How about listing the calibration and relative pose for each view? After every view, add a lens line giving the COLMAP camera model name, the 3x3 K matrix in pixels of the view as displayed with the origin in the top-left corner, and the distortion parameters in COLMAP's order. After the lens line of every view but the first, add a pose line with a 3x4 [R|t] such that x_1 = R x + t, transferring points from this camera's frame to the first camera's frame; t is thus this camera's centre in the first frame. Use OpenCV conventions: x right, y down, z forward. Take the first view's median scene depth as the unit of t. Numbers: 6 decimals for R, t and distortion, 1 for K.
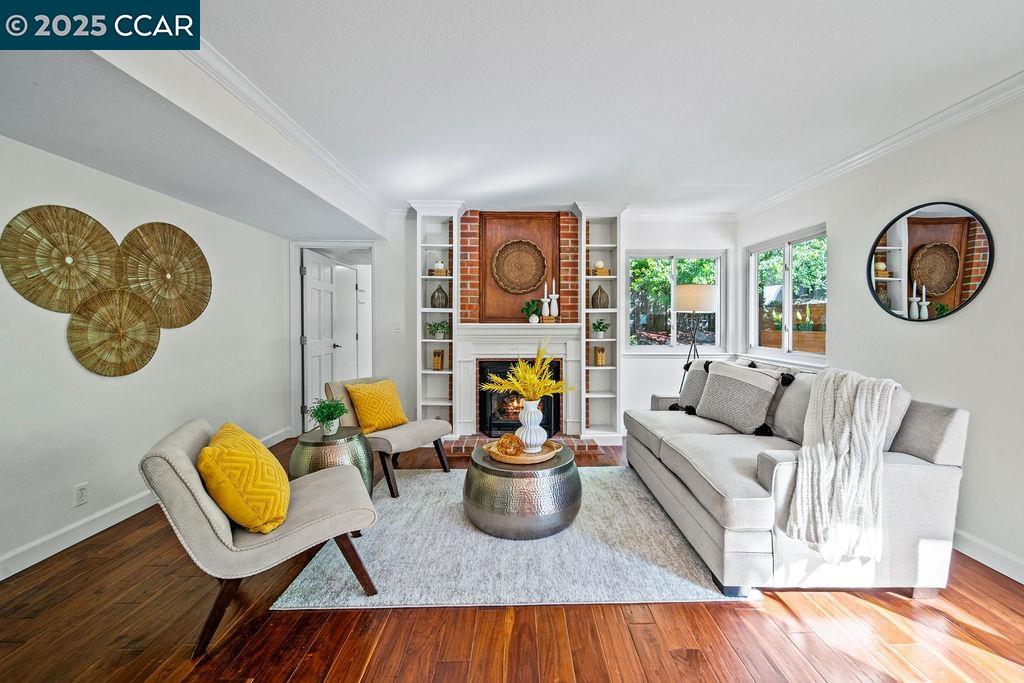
lens RADIAL K [[386.6, 0, 533.6], [0, 386.6, 328.7], [0, 0, 1]] dist [-0.000037, -0.000958]
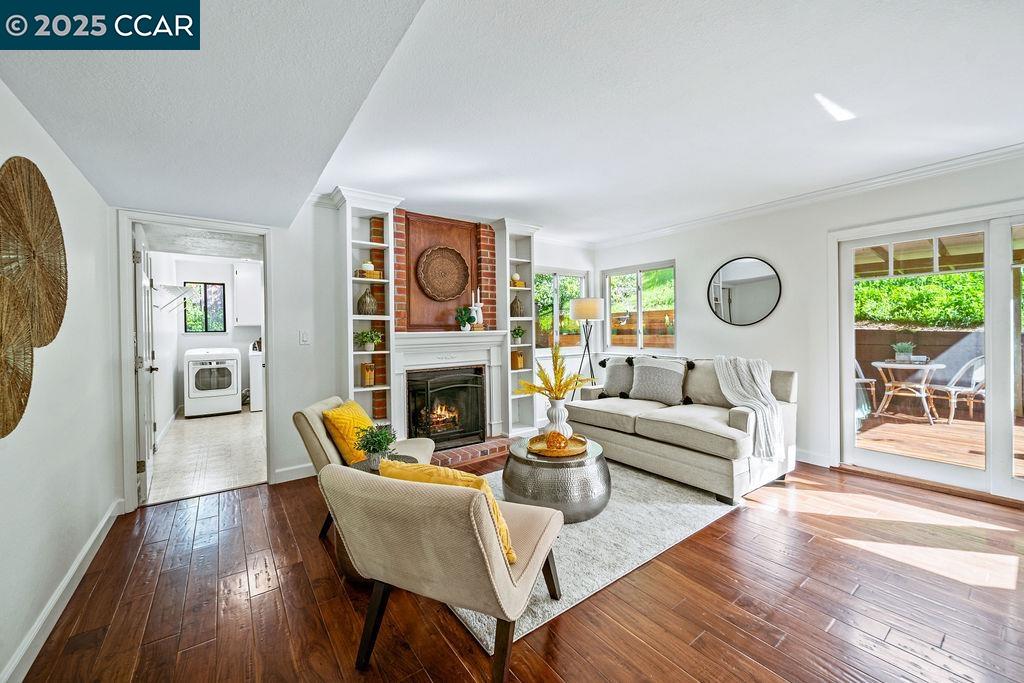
lens RADIAL K [[386.6, 0, 514.4], [0, 386.6, 335.9], [0, 0, 1]] dist [-0.000037, -0.000958]
pose [[0.828054, -0.022150, 0.560211, -0.460282], [0.024337, 0.999697, 0.003554, -0.002109], [-0.560120, 0.010691, 0.828342, 0.093256]]
